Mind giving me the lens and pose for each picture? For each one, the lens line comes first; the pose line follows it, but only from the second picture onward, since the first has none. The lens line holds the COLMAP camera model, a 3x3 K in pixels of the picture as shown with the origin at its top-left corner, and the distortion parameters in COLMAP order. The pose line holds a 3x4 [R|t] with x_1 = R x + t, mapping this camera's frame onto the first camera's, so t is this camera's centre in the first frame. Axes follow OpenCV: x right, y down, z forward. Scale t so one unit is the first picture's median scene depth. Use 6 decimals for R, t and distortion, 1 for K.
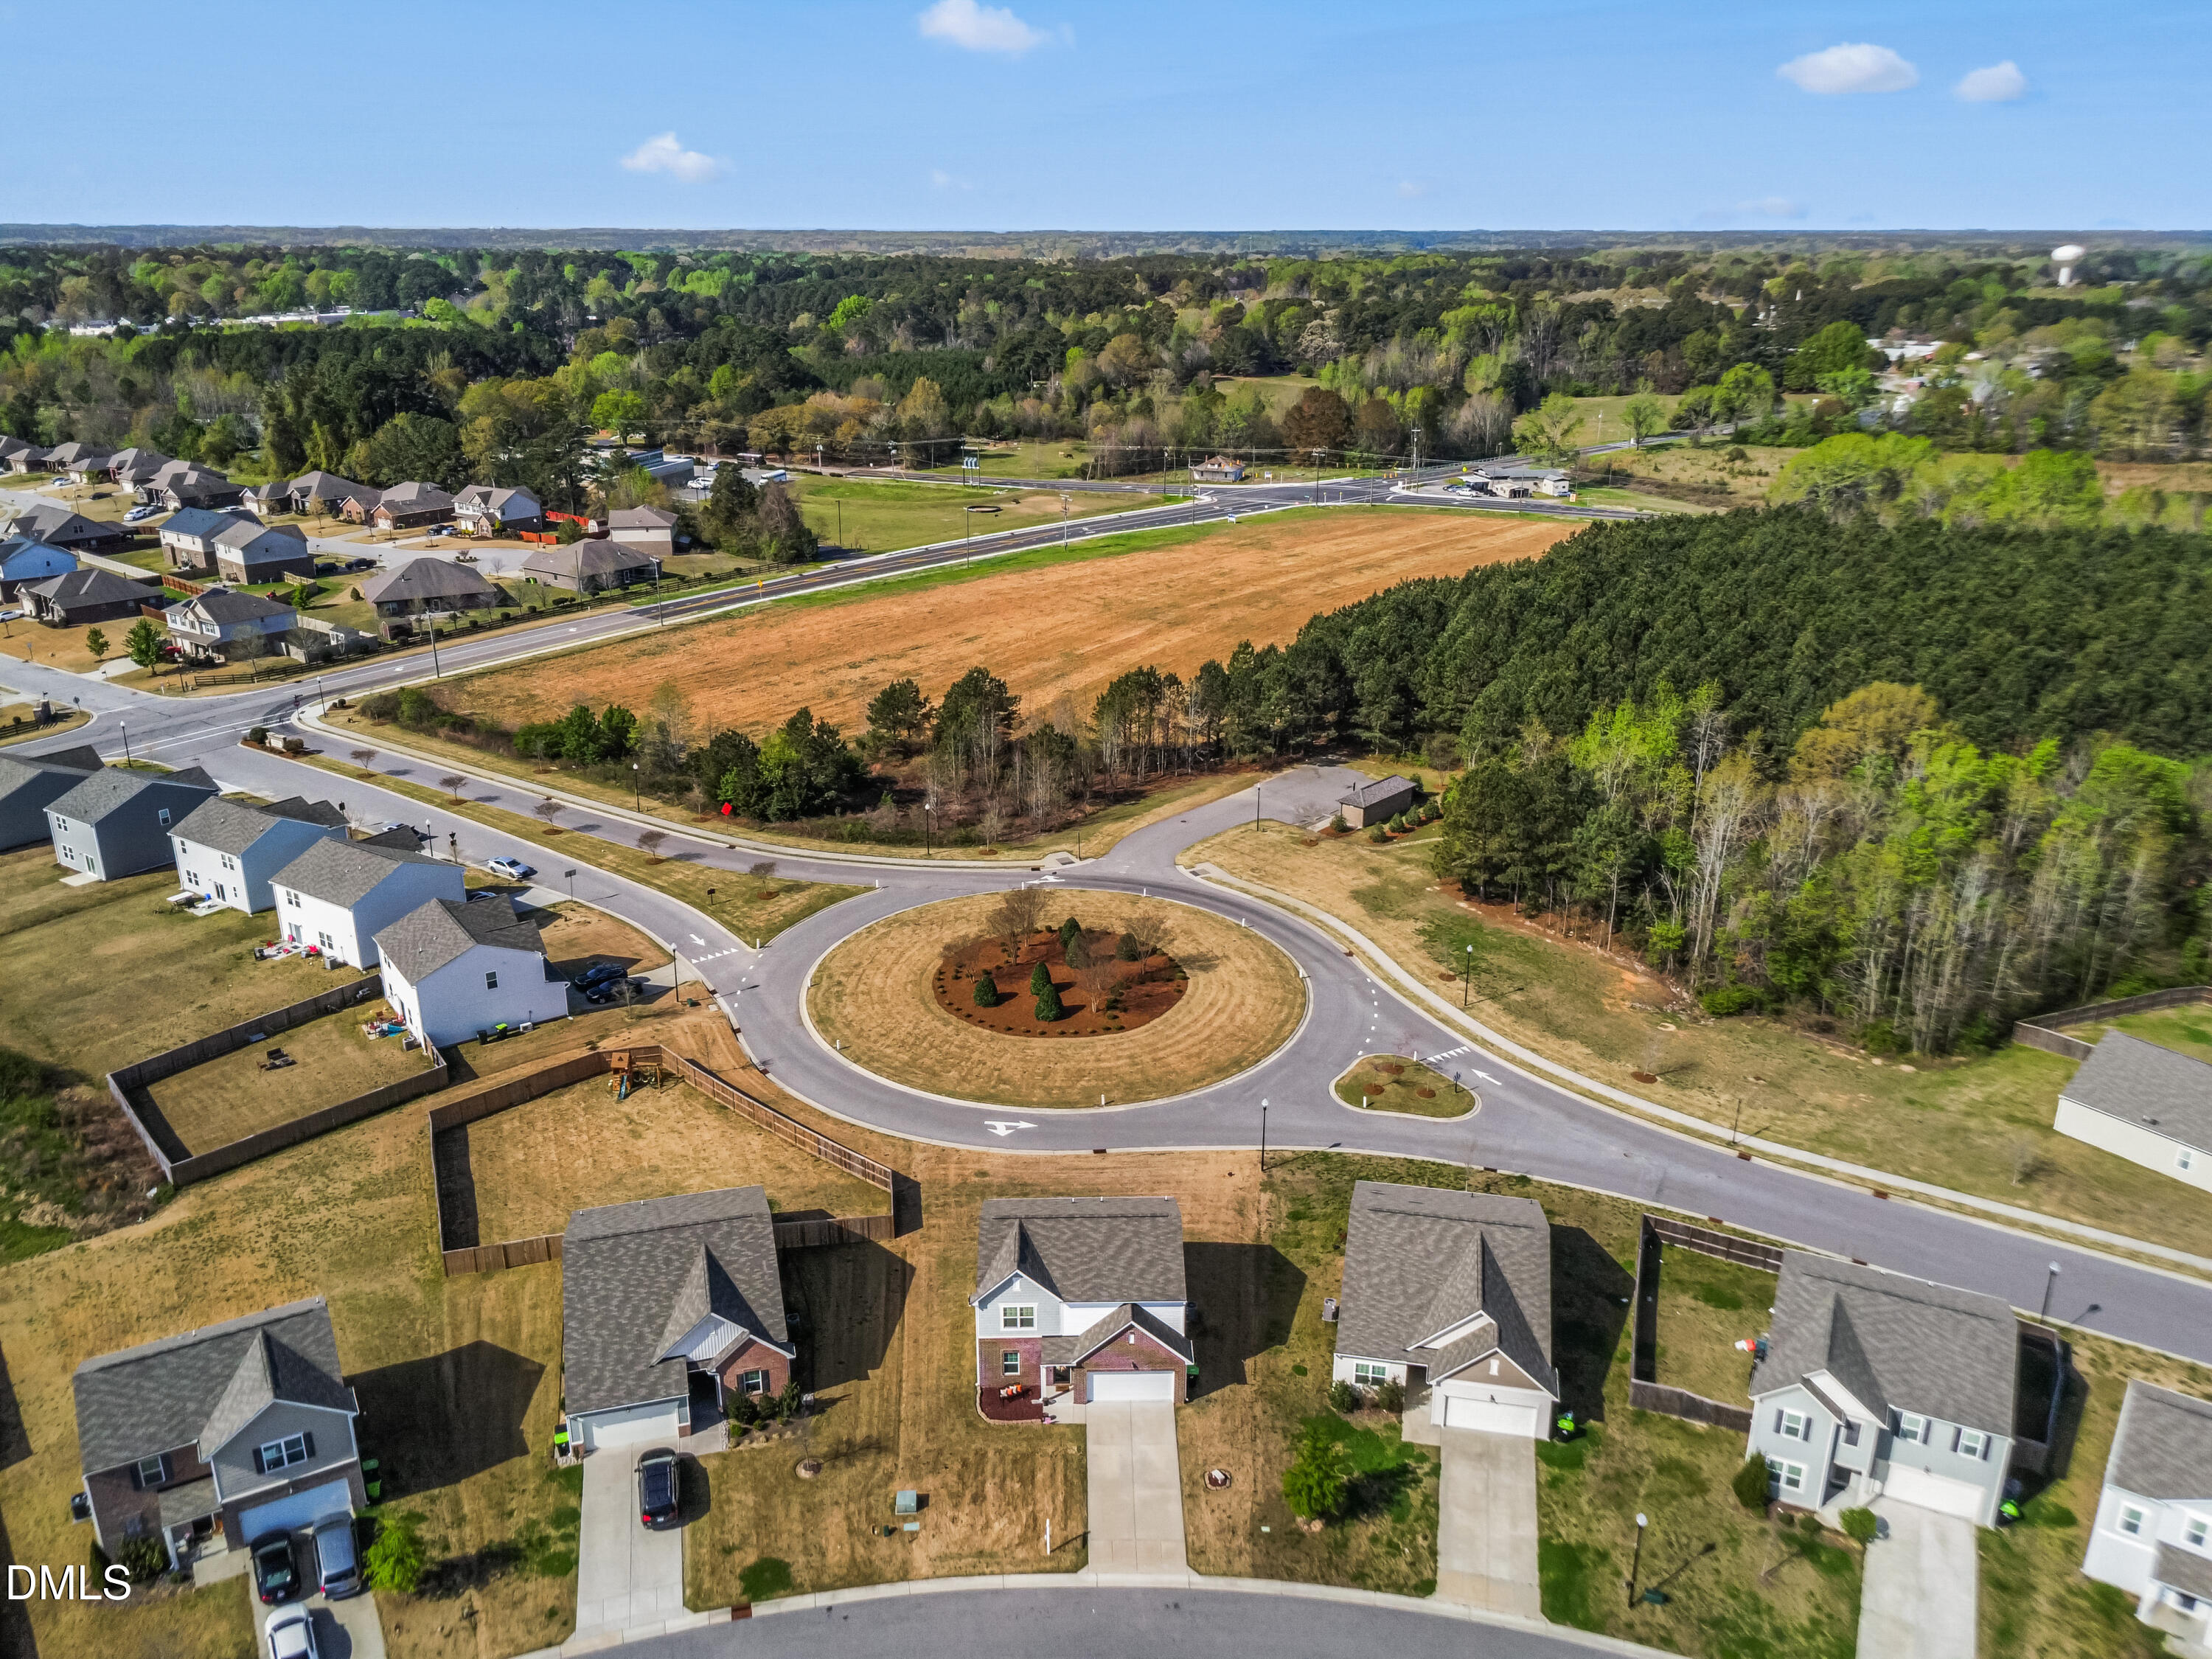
lens RADIAL K [[1658.6, 0, 1106.0], [0, 1658.6, 829.5], [0, 0, 1]] dist [0.009861, -0.013033]
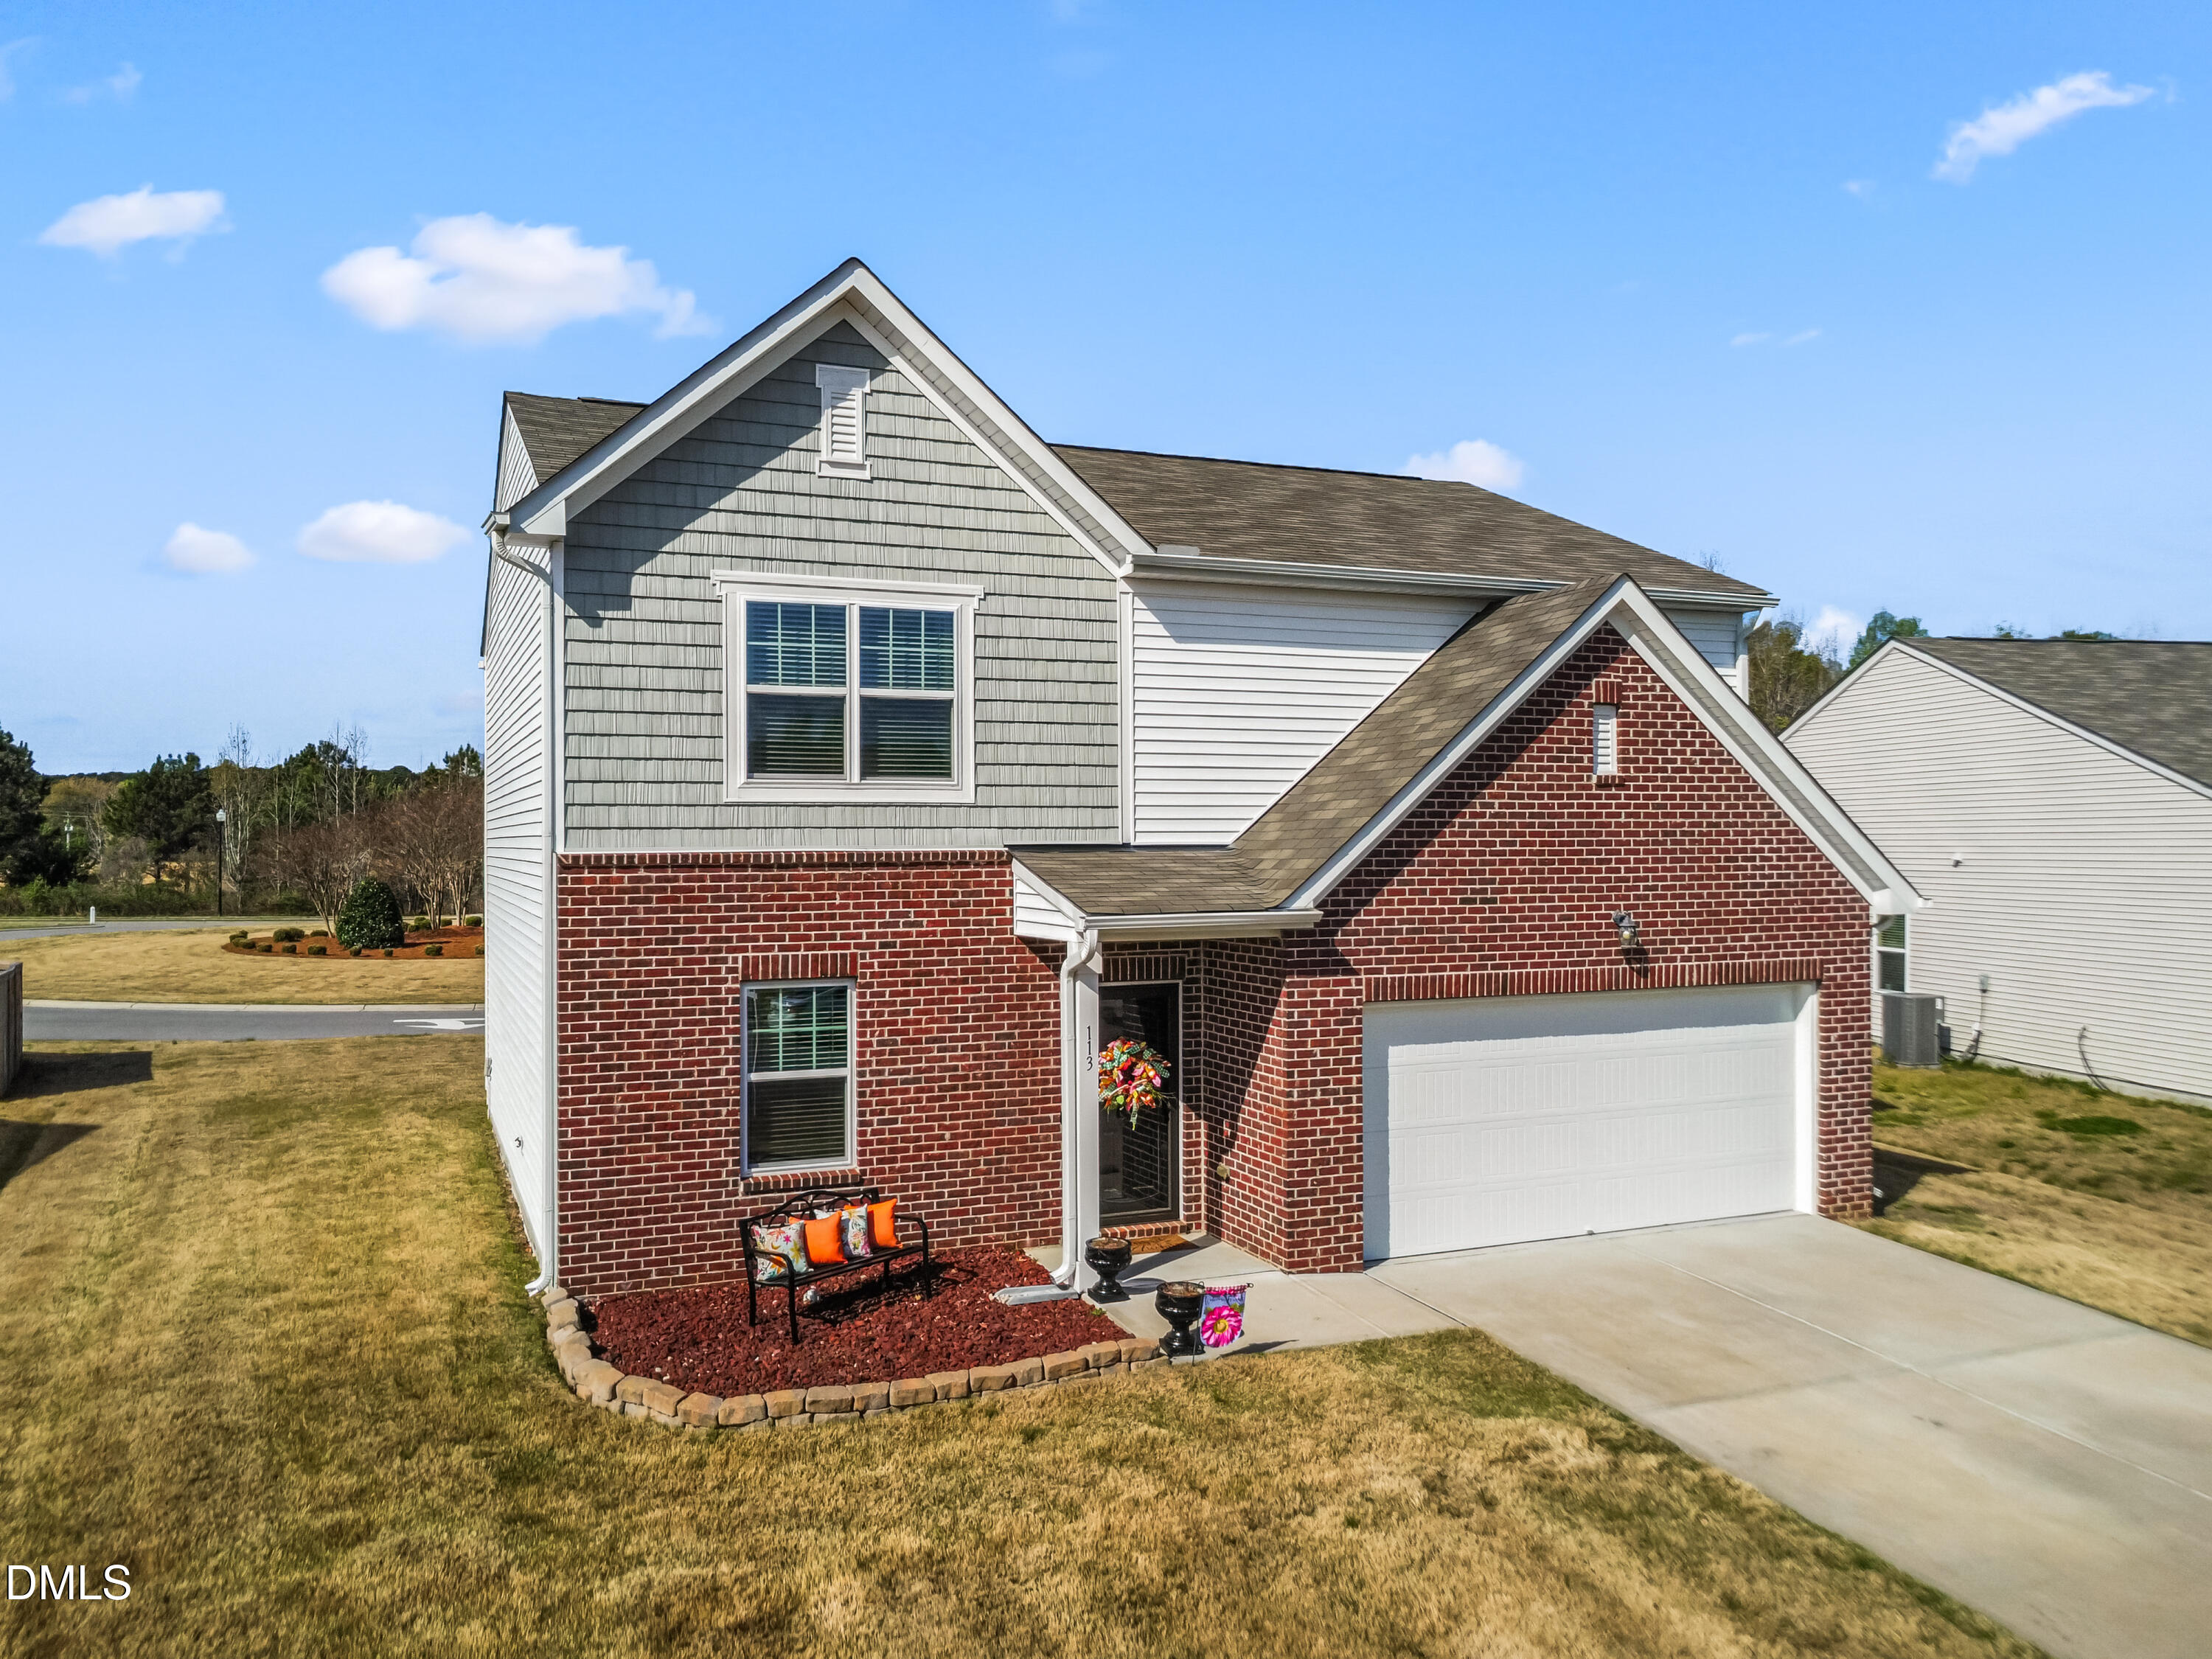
lens RADIAL K [[1658.6, 0, 1106.0], [0, 1658.6, 829.5], [0, 0, 1]] dist [0.009861, -0.013033]
pose [[0.931646, -0.006163, 0.363316, -0.058437], [0.133097, 0.936156, -0.325420, 0.245092], [-0.338115, 0.351532, 0.872985, 0.601344]]
